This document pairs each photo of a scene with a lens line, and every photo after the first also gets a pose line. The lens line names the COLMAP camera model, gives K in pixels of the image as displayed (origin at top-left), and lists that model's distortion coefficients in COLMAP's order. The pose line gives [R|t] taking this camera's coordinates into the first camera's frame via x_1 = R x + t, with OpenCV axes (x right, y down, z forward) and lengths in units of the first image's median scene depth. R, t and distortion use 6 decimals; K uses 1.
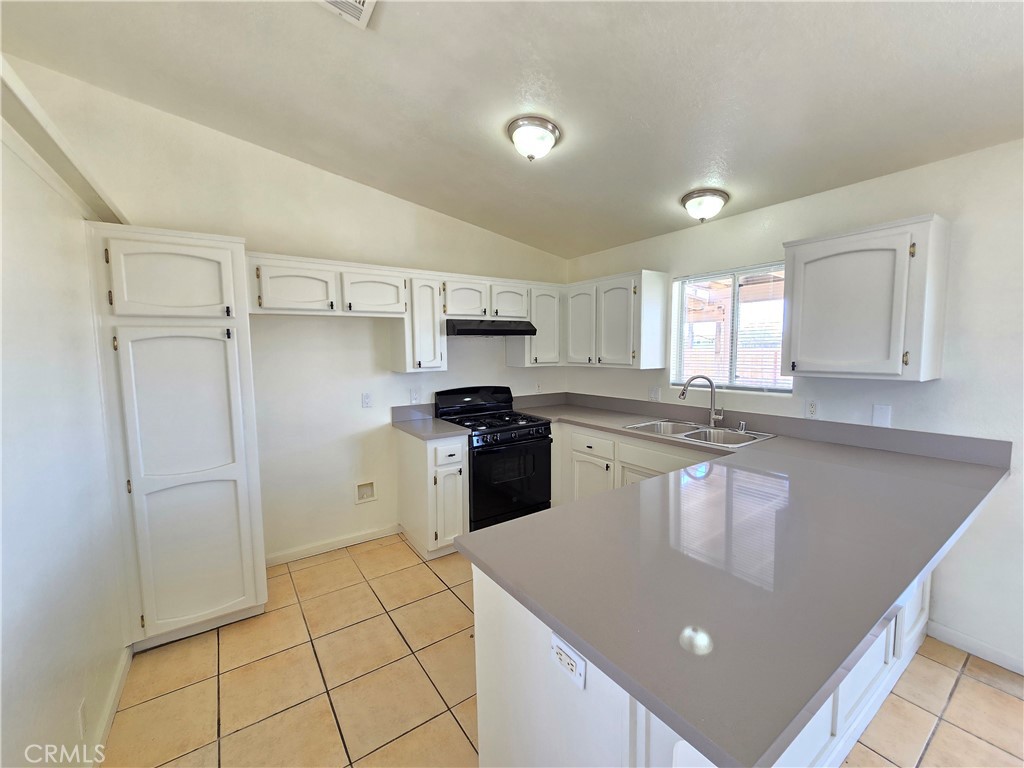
lens RADIAL K [[417.8, 0, 515.4], [0, 417.8, 383.2], [0, 0, 1]] dist [-0.001899, -0.000240]
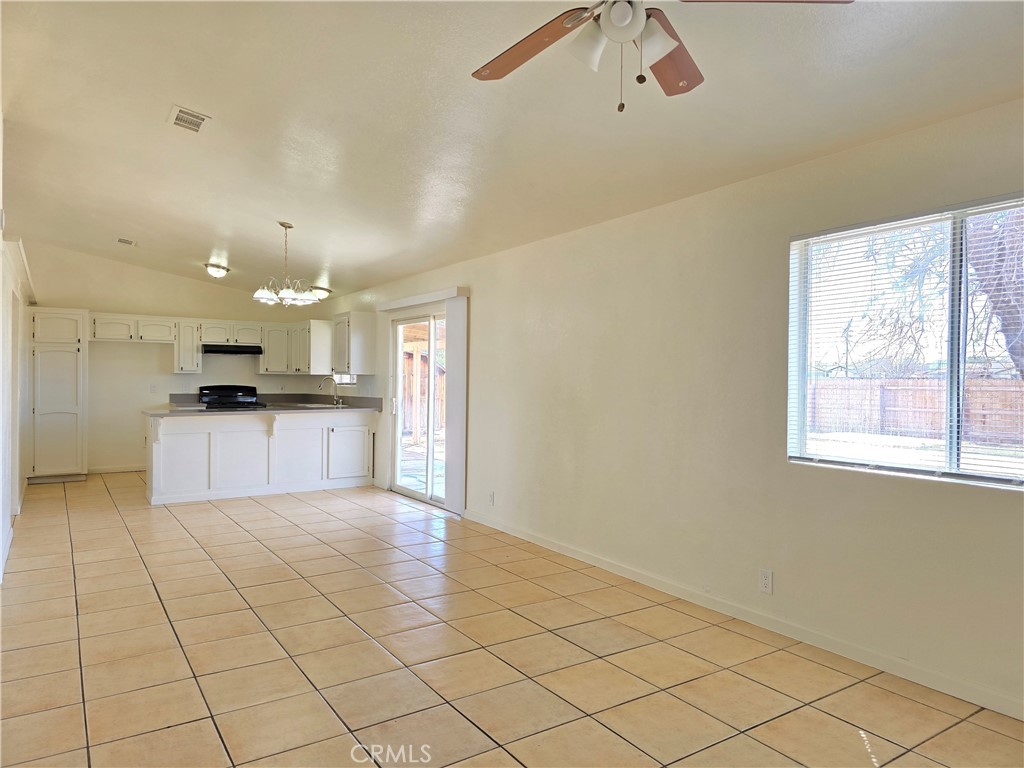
lens RADIAL K [[682.9, 0, 519.2], [0, 682.9, 383.7], [0, 0, 1]] dist [0.080489, -0.066474]
pose [[0.999552, 0.020311, -0.022002, 1.285918], [-0.021976, 0.996690, -0.078266, 0.221130], [0.020339, 0.078714, 0.996690, -1.947866]]
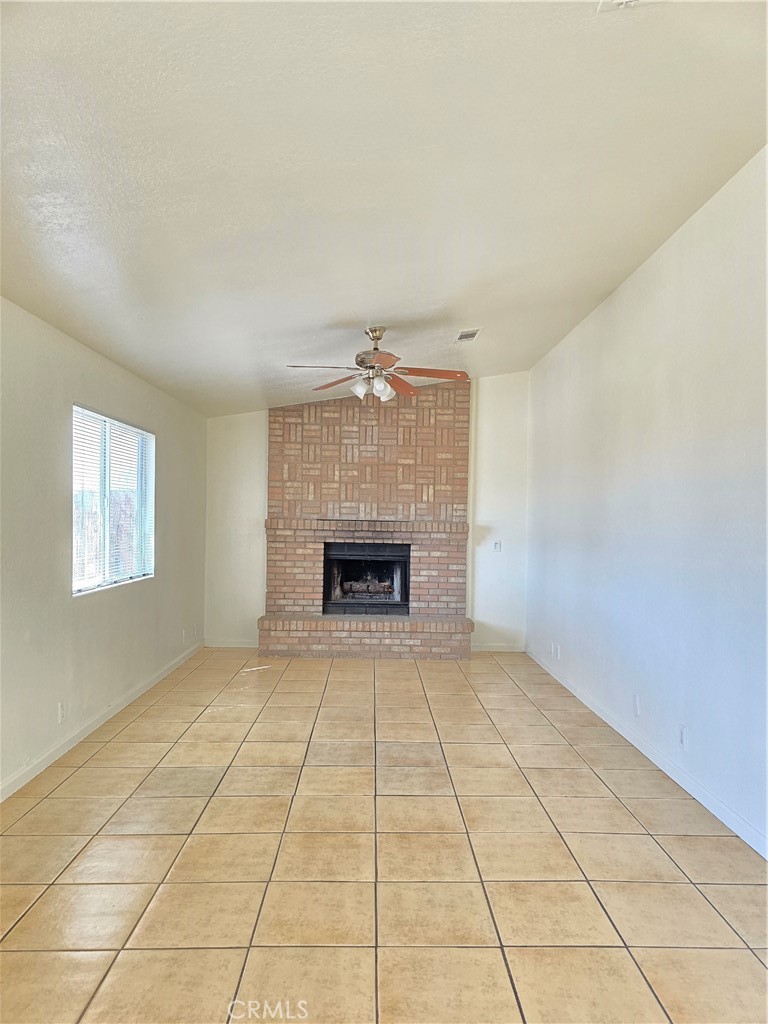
lens RADIAL K [[682.9, 0, 390.6], [0, 682.9, 514.9], [0, 0, 1]] dist [0.080489, -0.066474]
pose [[-0.835369, 0.004207, 0.549673, 0.488247], [0.042092, 0.997524, 0.056335, 0.049341], [-0.548075, 0.070197, -0.833478, -0.062161]]
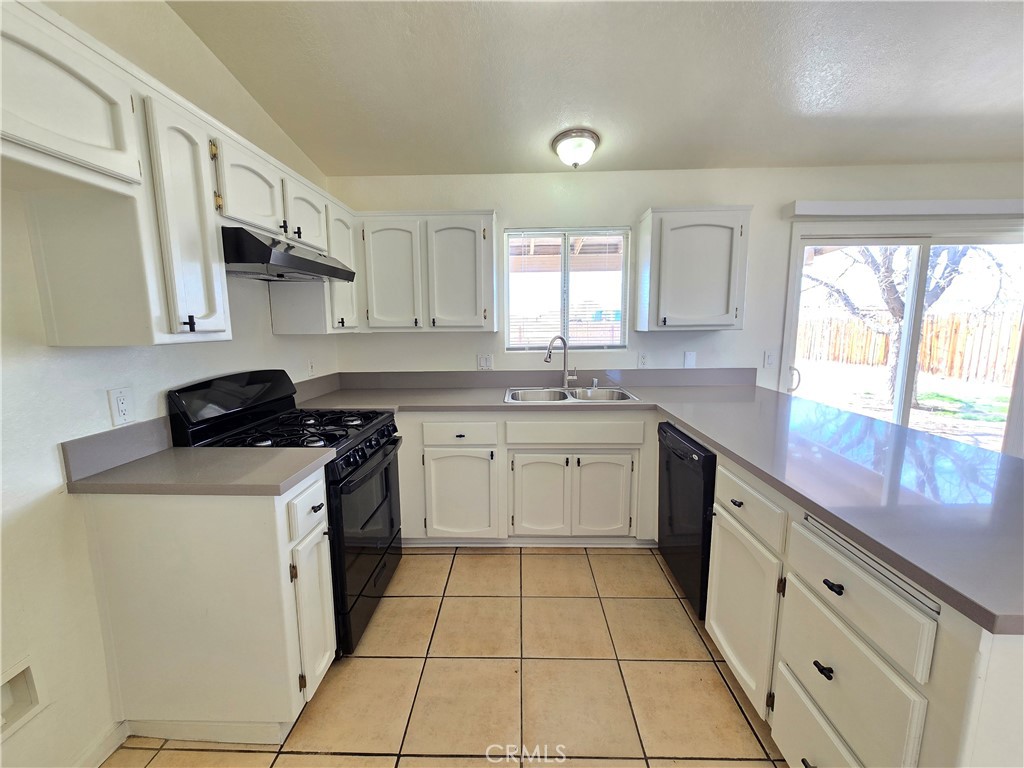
lens RADIAL K [[419.5, 0, 512.0], [0, 419.5, 384.0], [0, 0, 1]] dist [-0.006151, 0.002942]
pose [[0.587687, -0.109862, 0.801595, -0.372472], [0.069847, 0.993929, 0.085014, 0.001406], [-0.806068, 0.006027, 0.591793, 0.487201]]
